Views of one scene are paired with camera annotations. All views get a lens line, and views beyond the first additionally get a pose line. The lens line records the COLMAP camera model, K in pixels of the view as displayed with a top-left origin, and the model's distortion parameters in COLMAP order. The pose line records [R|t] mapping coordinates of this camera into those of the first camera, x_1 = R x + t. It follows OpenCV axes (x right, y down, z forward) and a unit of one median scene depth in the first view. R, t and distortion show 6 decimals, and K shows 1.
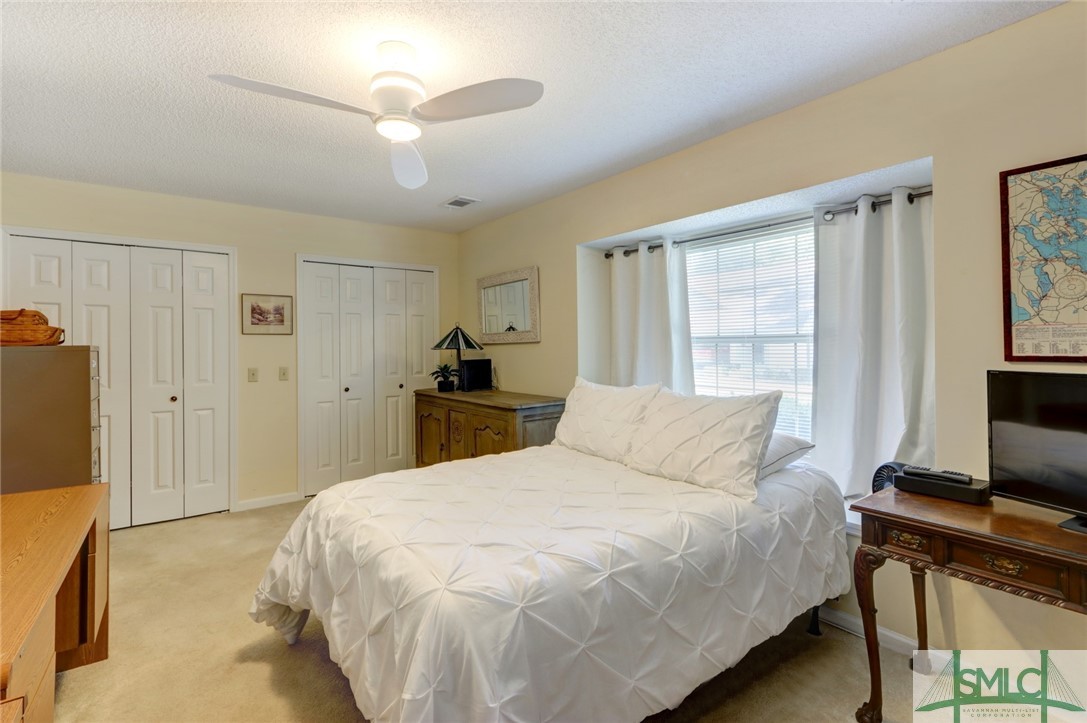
lens RADIAL K [[501.1, 0, 543.5], [0, 501.1, 361.5], [0, 0, 1]] dist [0.000767, 0.000868]
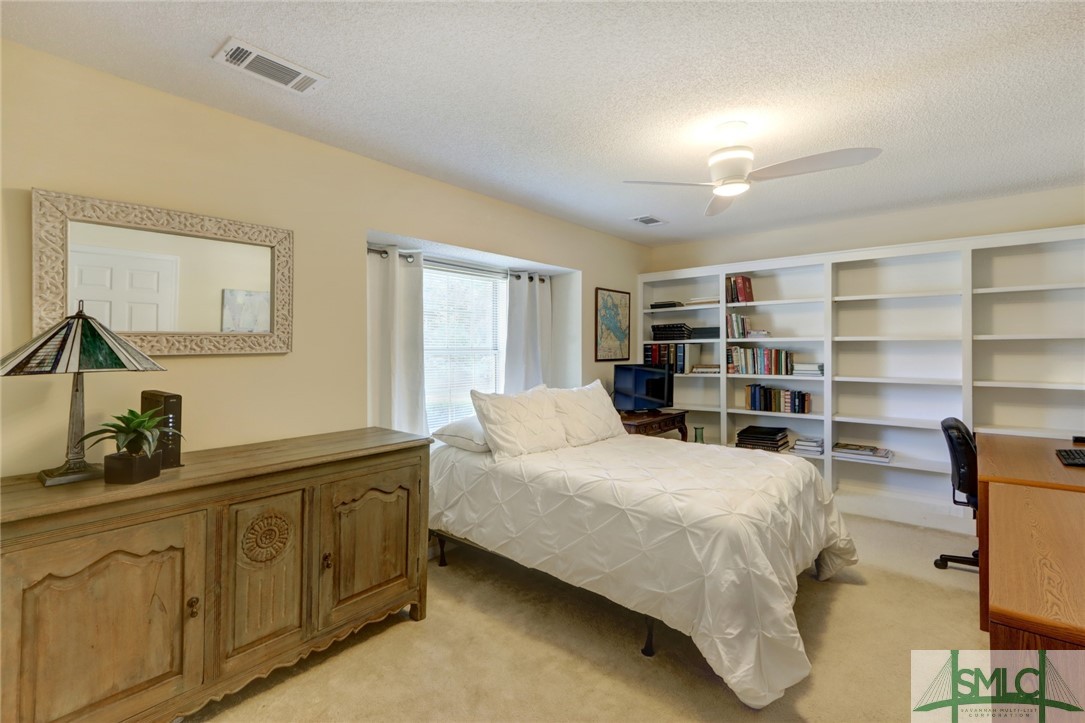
lens RADIAL K [[500.2, 0, 542.5], [0, 500.2, 361.5], [0, 0, 1]] dist [0.000767, 0.000868]
pose [[-0.220566, -0.014886, 0.975259, -0.750372], [0.038816, 0.998957, 0.024026, -0.033941], [-0.974599, 0.043155, -0.219758, 0.904428]]
